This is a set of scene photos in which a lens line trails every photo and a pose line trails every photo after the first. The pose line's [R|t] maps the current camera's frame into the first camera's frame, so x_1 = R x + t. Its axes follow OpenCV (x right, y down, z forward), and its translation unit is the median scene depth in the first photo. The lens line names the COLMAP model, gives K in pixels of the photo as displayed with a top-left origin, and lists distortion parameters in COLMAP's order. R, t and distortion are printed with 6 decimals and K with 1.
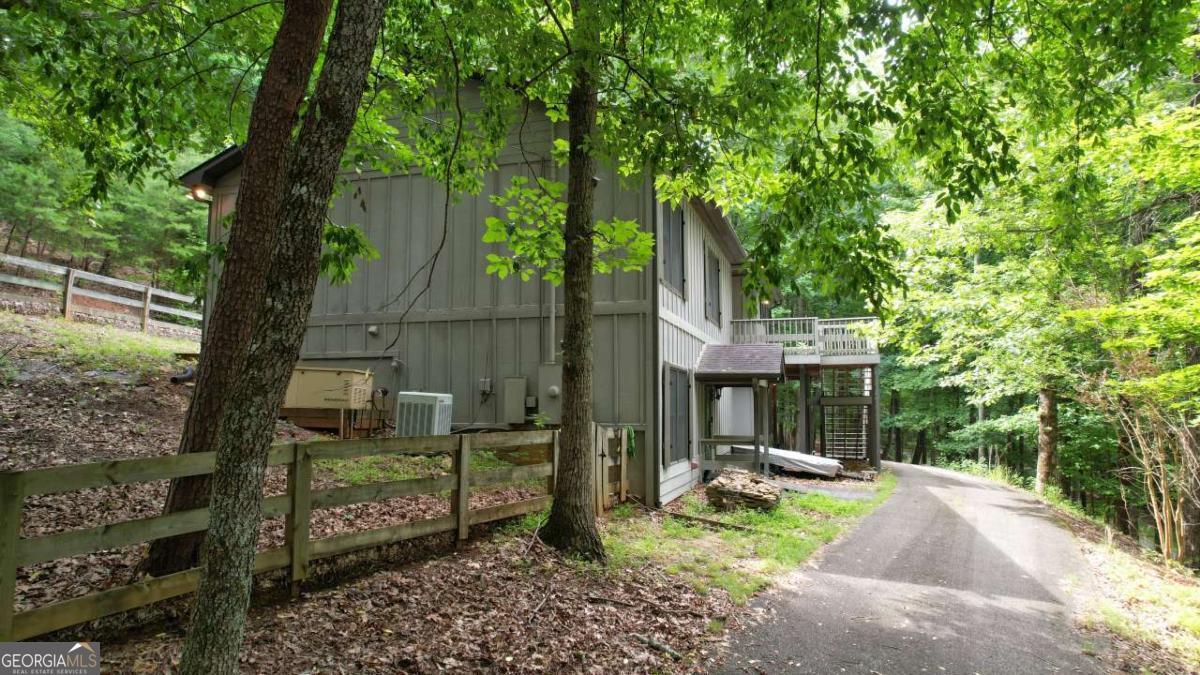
lens RADIAL K [[760.9, 0, 600.0], [0, 760.9, 337.5], [0, 0, 1]] dist [-0.031435, -0.000741]
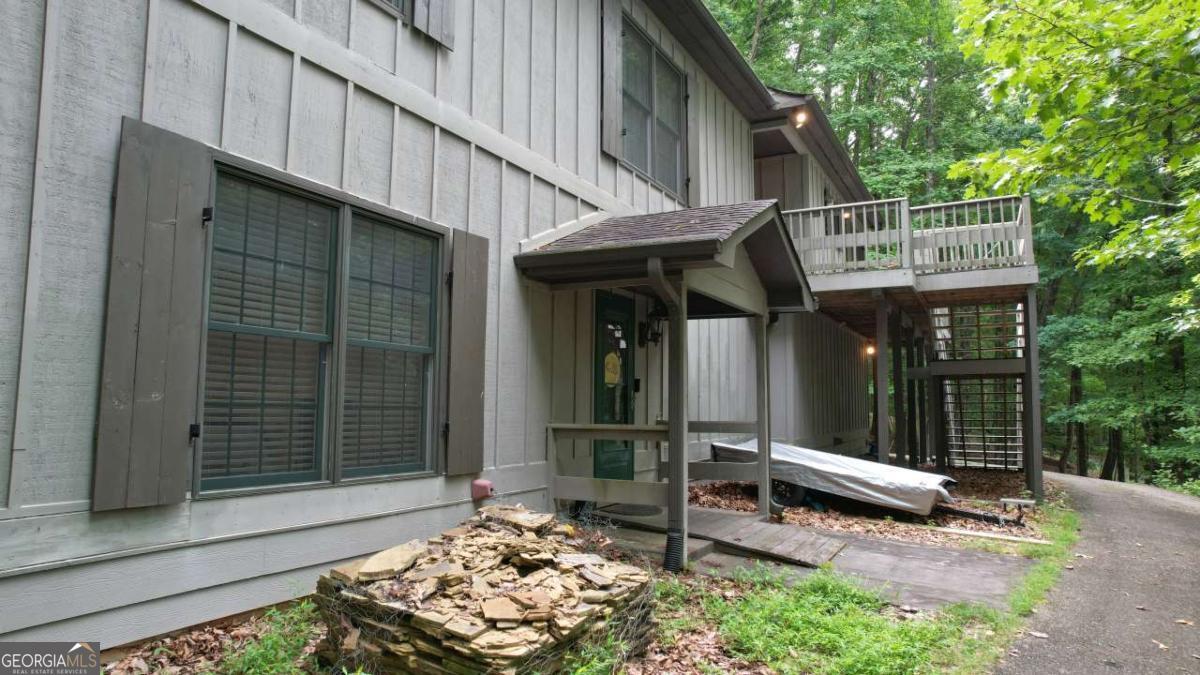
lens RADIAL K [[757.1, 0, 600.0], [0, 757.1, 337.5], [0, 0, 1]] dist [-0.002466, -0.000437]
pose [[0.982095, -0.011578, -0.188030, 0.159974], [0.011760, 0.999931, -0.000152, 0.059746], [0.188019, -0.002062, 0.982163, 0.408903]]
